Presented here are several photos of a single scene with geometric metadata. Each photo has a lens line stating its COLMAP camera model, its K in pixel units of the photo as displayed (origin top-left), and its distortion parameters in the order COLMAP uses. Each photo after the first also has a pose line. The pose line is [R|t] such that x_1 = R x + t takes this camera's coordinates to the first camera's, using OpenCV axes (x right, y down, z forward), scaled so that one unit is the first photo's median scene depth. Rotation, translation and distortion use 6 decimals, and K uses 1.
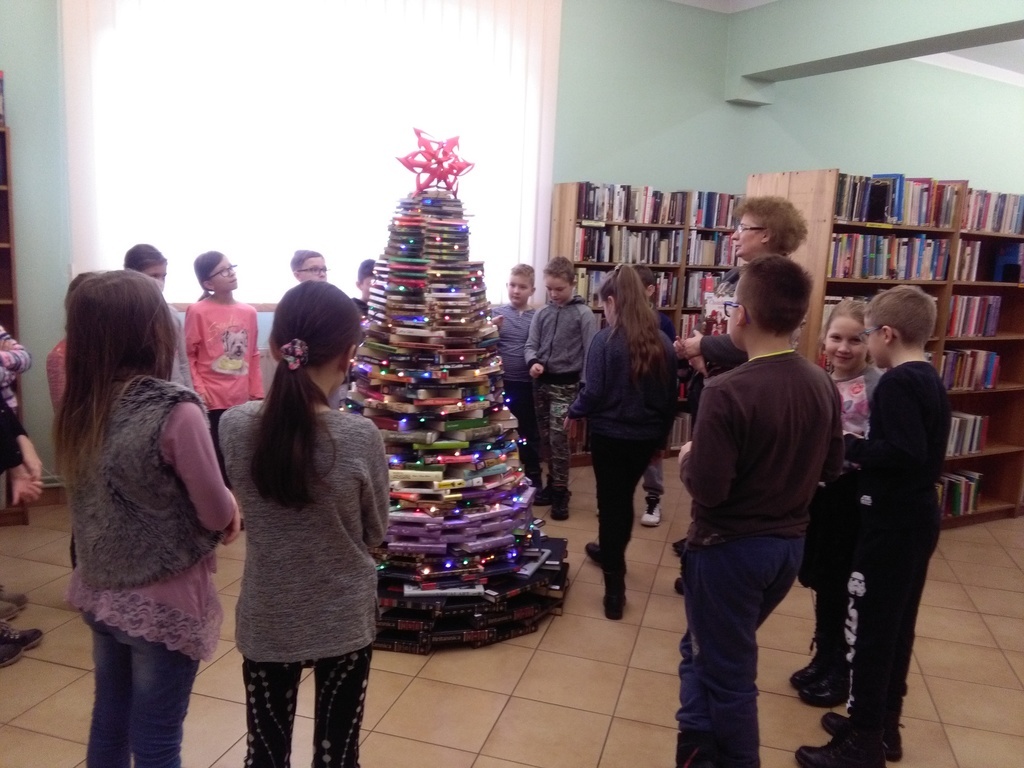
lens RADIAL K [[842.5, 0, 509.4], [0, 842.5, 378.4], [0, 0, 1]] dist [0.067695, -0.101323]
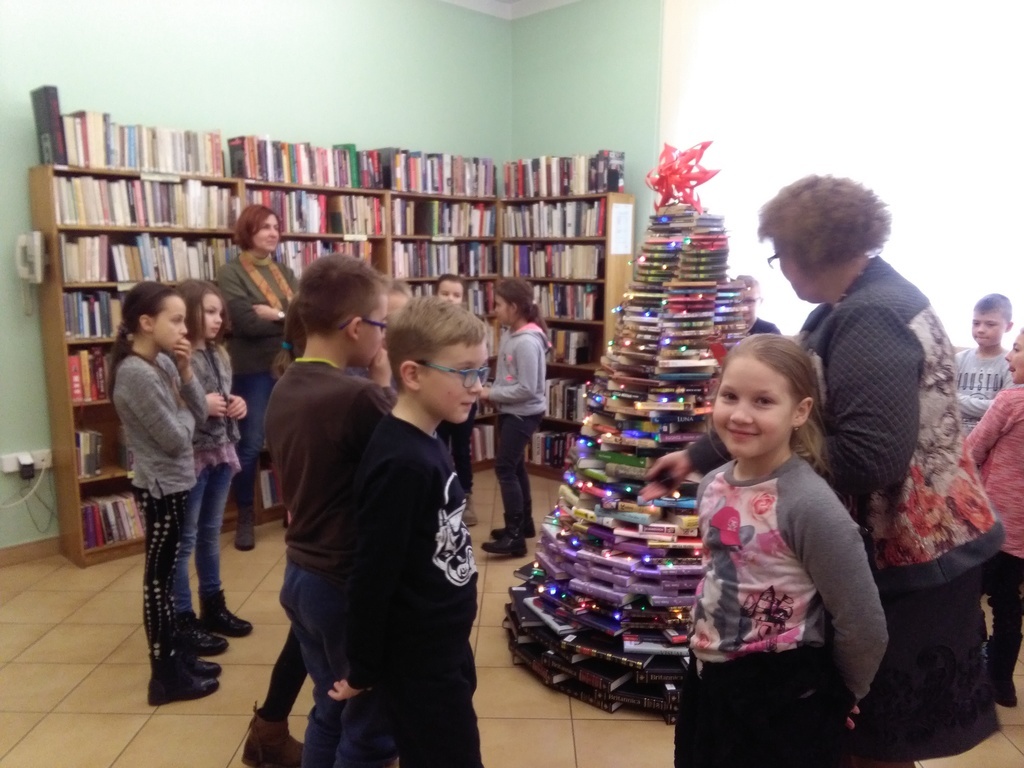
lens RADIAL K [[842.5, 0, 518.2], [0, 842.5, 385.5], [0, 0, 1]] dist [0.067695, -0.101323]
pose [[0.278855, 0.096706, -0.955452, 0.783085], [-0.143172, 0.987984, 0.058213, -0.061662], [0.949601, 0.120561, 0.289350, 0.615025]]
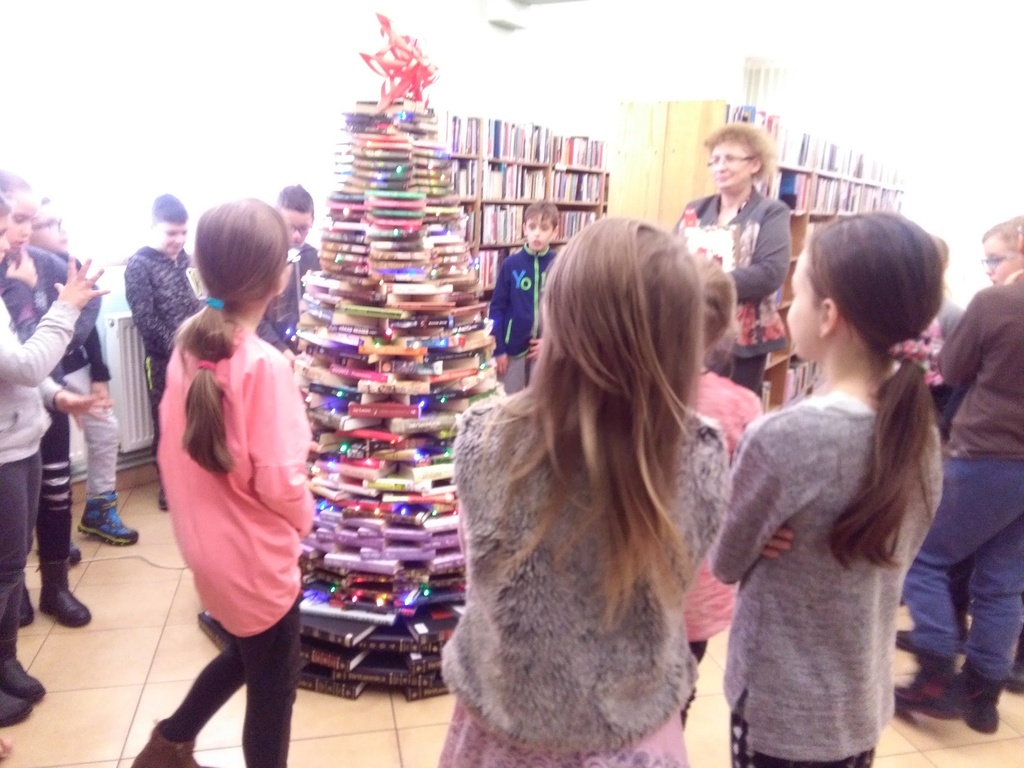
lens RADIAL K [[842.5, 0, 511.0], [0, 842.5, 386.3], [0, 0, 1]] dist [0.067695, -0.101323]
pose [[0.873018, -0.110702, 0.474958, -0.410933], [0.069188, 0.992160, 0.104076, -0.040454], [-0.482756, -0.057998, 0.873833, 0.272579]]
